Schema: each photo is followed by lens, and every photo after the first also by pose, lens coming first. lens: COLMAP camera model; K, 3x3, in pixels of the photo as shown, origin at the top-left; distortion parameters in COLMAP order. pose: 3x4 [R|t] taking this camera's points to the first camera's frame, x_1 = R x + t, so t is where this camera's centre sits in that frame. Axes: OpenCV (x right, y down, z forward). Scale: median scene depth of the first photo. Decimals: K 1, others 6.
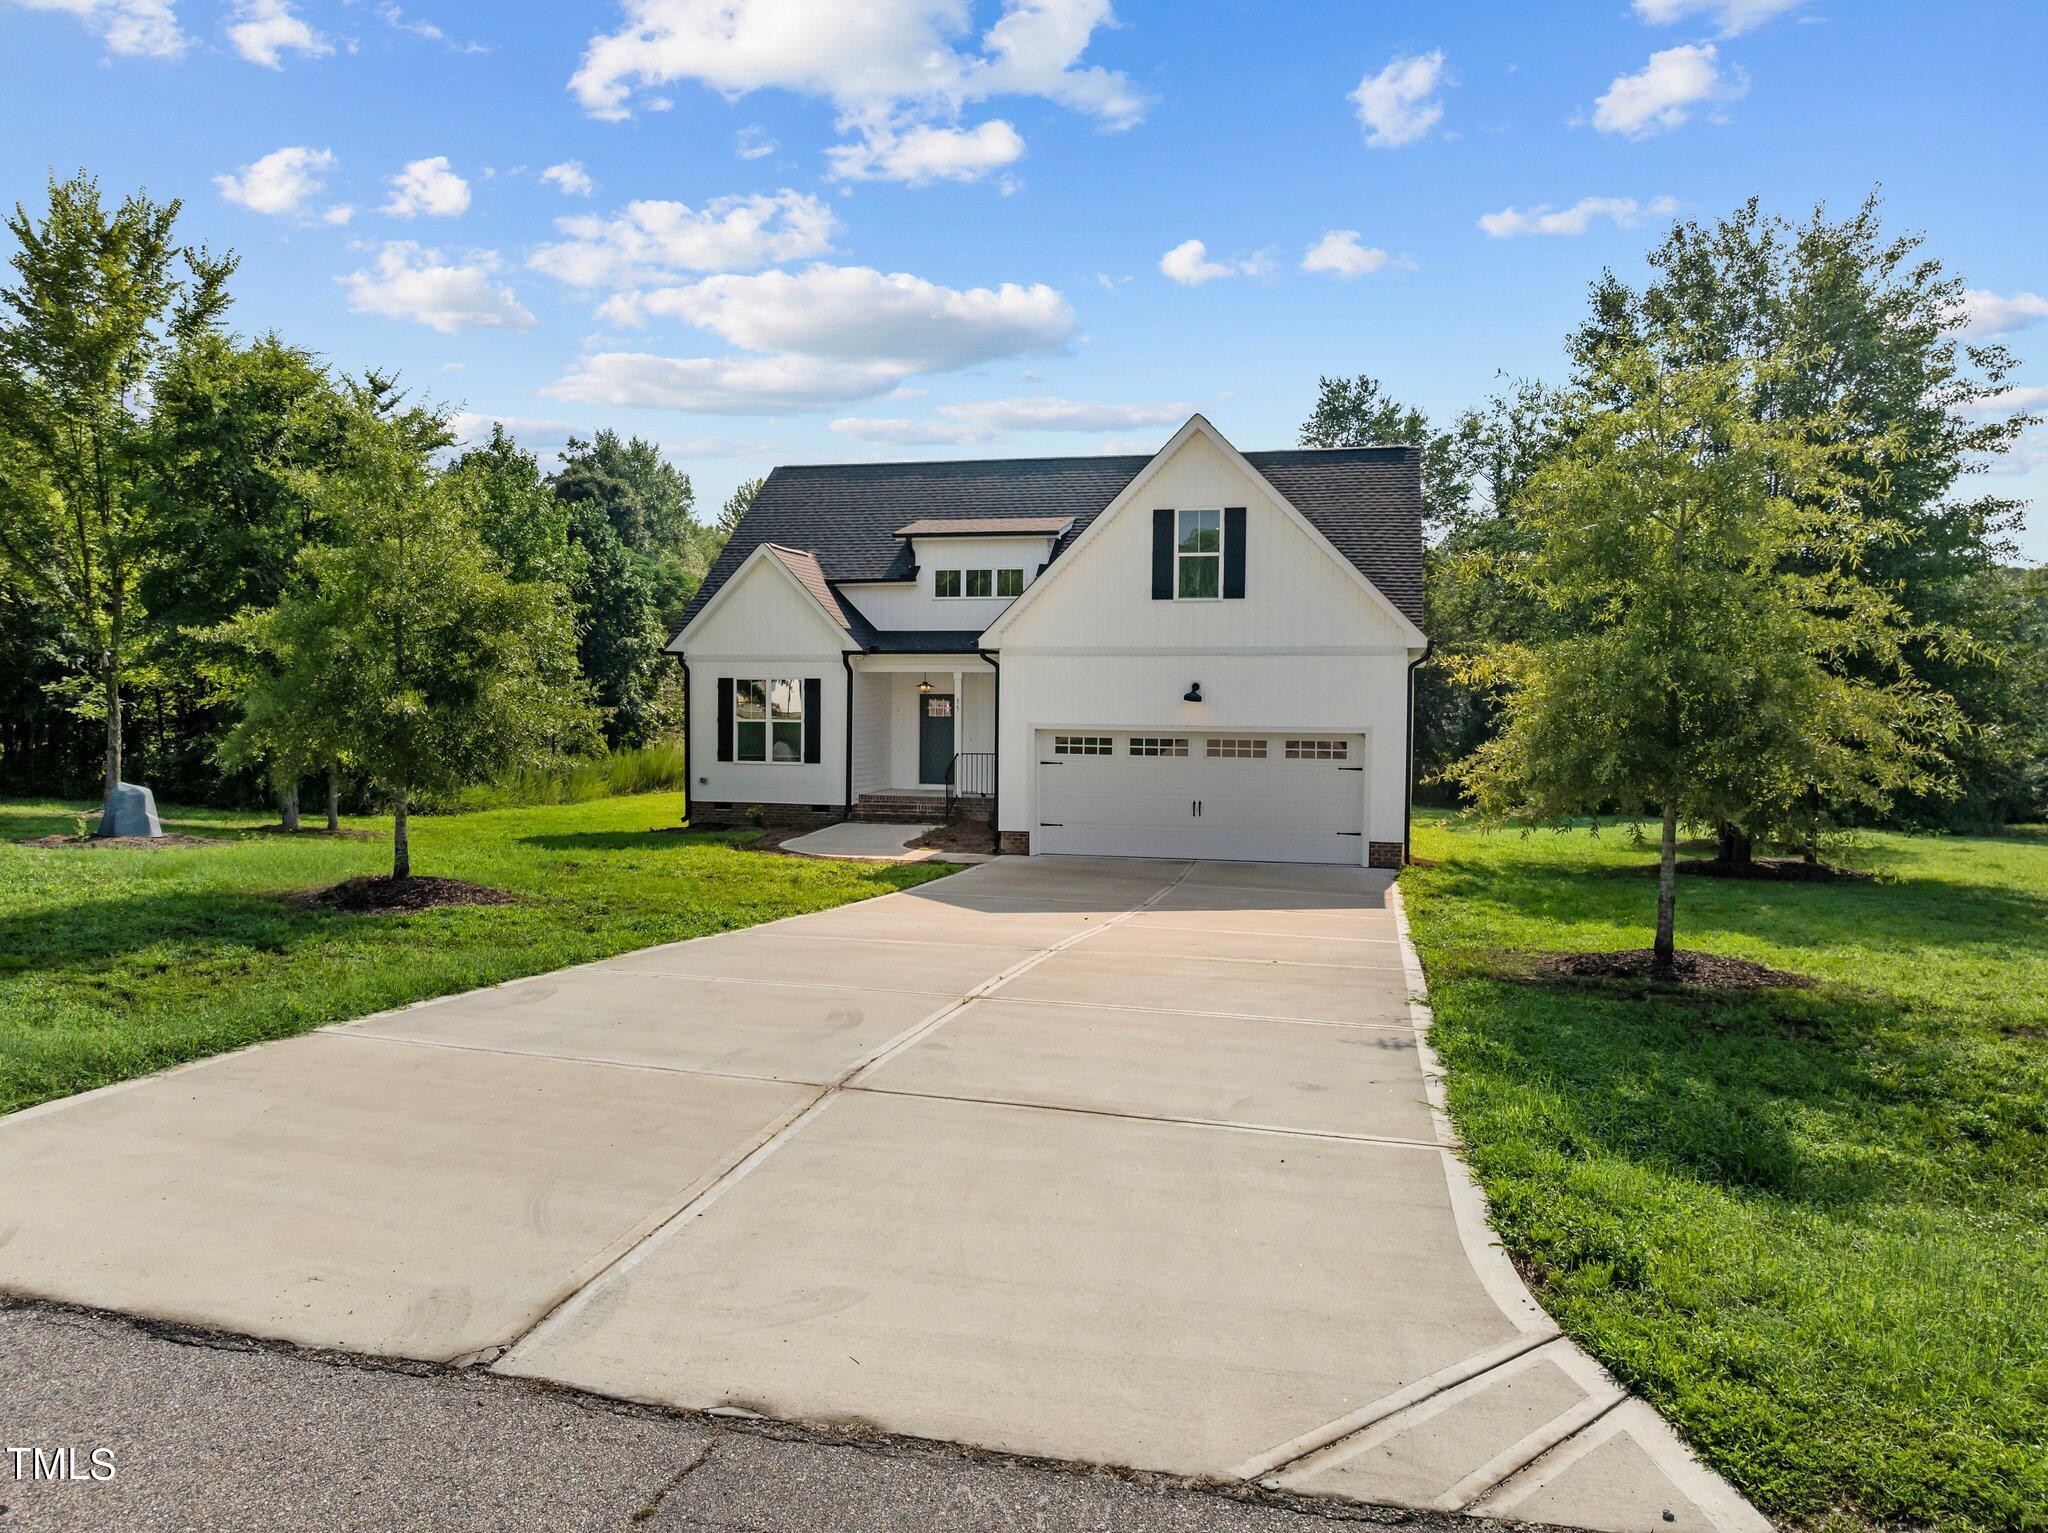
lens RADIAL K [[1444.5, 0, 1027.7], [0, 1444.5, 752.6], [0, 0, 1]] dist [-0.026339, -0.005699]
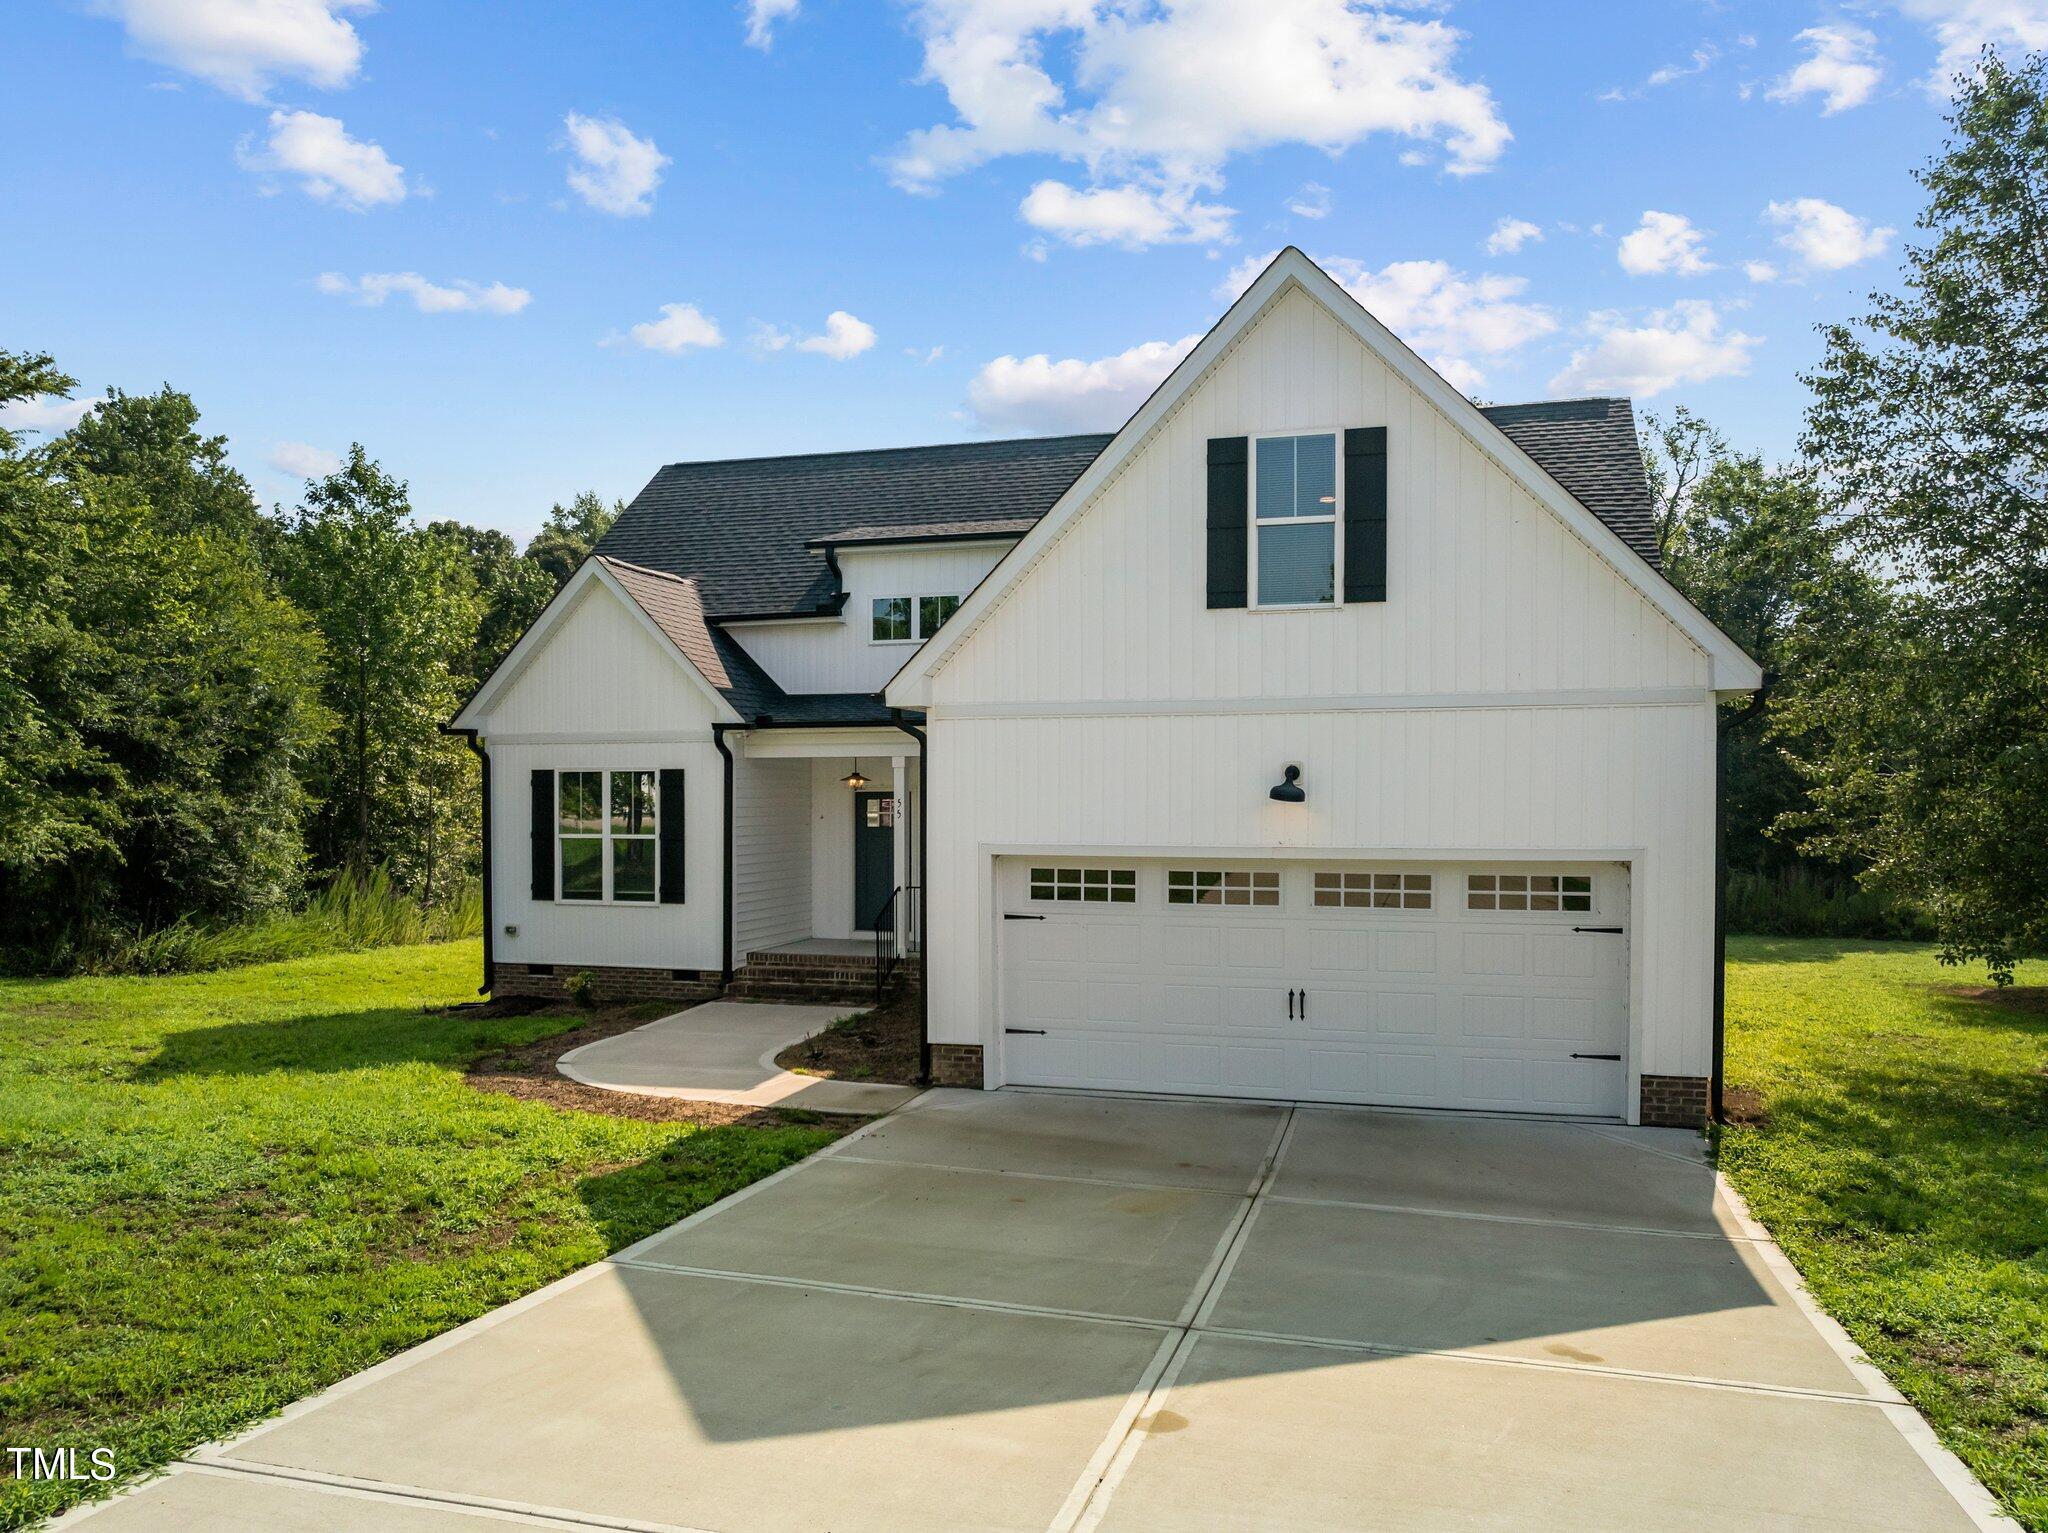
lens RADIAL K [[1482.2, 0, 1028.9], [0, 1482.2, 825.8], [0, 0, 1]] dist [-0.034093, 0.006515]
pose [[0.998953, -0.008123, -0.045019, 0.035371], [0.007349, 0.999823, -0.017320, -0.014073], [0.045151, 0.016971, 0.998836, 0.361658]]
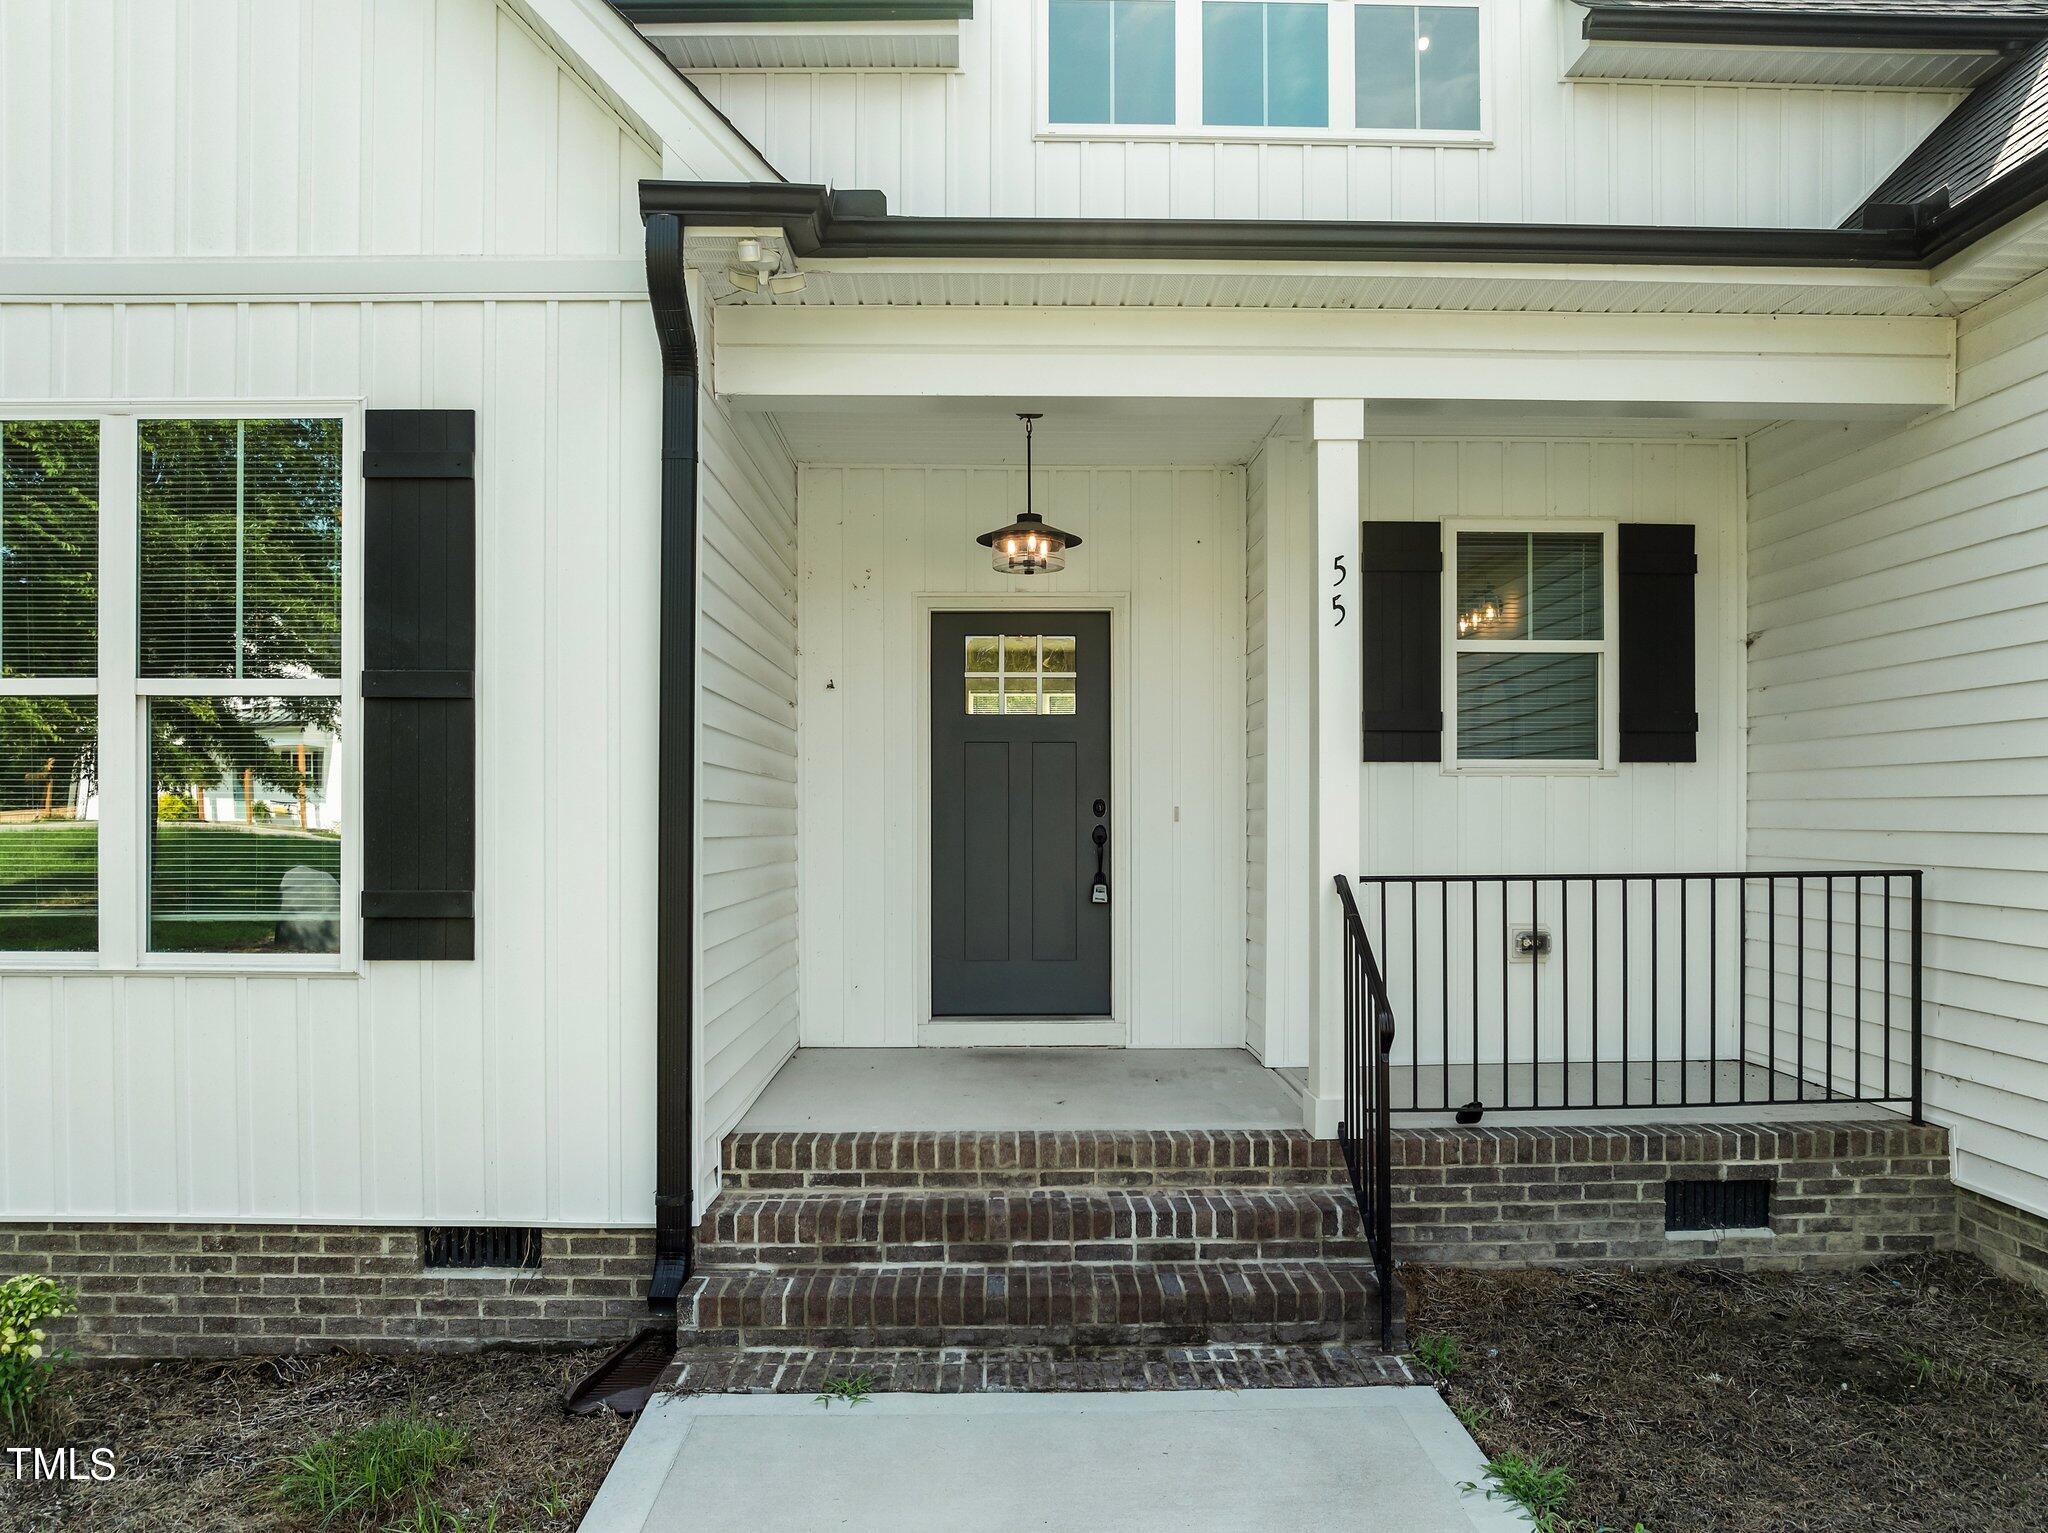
lens RADIAL K [[1477.8, 0, 1025.0], [0, 1477.8, 822.5], [0, 0, 1]] dist [-0.048051, -0.003309]
pose [[0.965897, -0.009020, 0.258768, -0.127202], [0.018027, 0.999311, -0.032455, -0.000838], [-0.258297, 0.036013, 0.965394, 0.831821]]
